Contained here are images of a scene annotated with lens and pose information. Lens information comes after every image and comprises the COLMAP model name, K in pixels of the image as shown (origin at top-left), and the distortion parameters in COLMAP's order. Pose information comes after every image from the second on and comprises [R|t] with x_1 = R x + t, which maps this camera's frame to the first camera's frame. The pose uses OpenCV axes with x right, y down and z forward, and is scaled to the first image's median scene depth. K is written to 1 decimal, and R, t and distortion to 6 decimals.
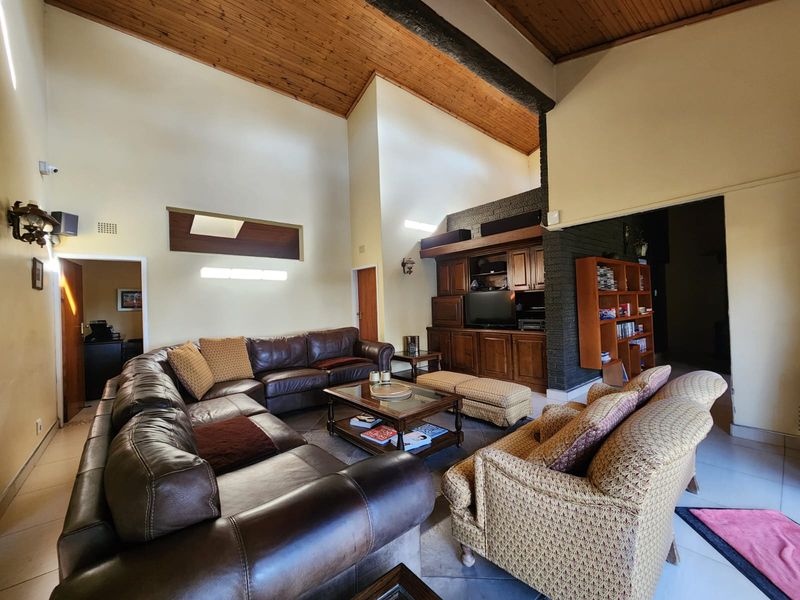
lens RADIAL K [[325.3, 0, 400.0], [0, 325.3, 300.0], [0, 0, 1]] dist [-0.000551, -0.000175]
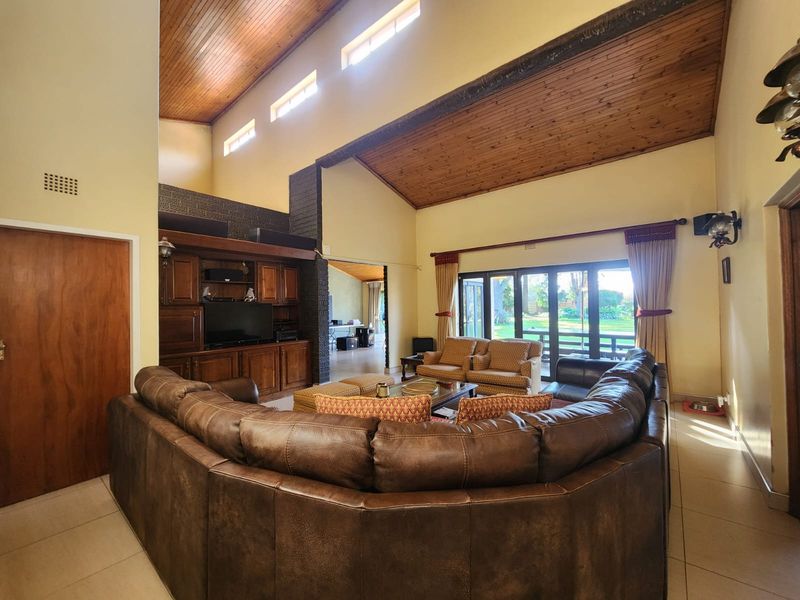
lens RADIAL K [[325.3, 0, 400.0], [0, 325.3, 300.0], [0, 0, 1]] dist [-0.000551, -0.000175]
pose [[-0.191118, 0.053833, 0.980090, -0.437307], [0.008258, 0.998548, -0.053237, 0.010310], [-0.981532, -0.002081, -0.191285, 0.487645]]
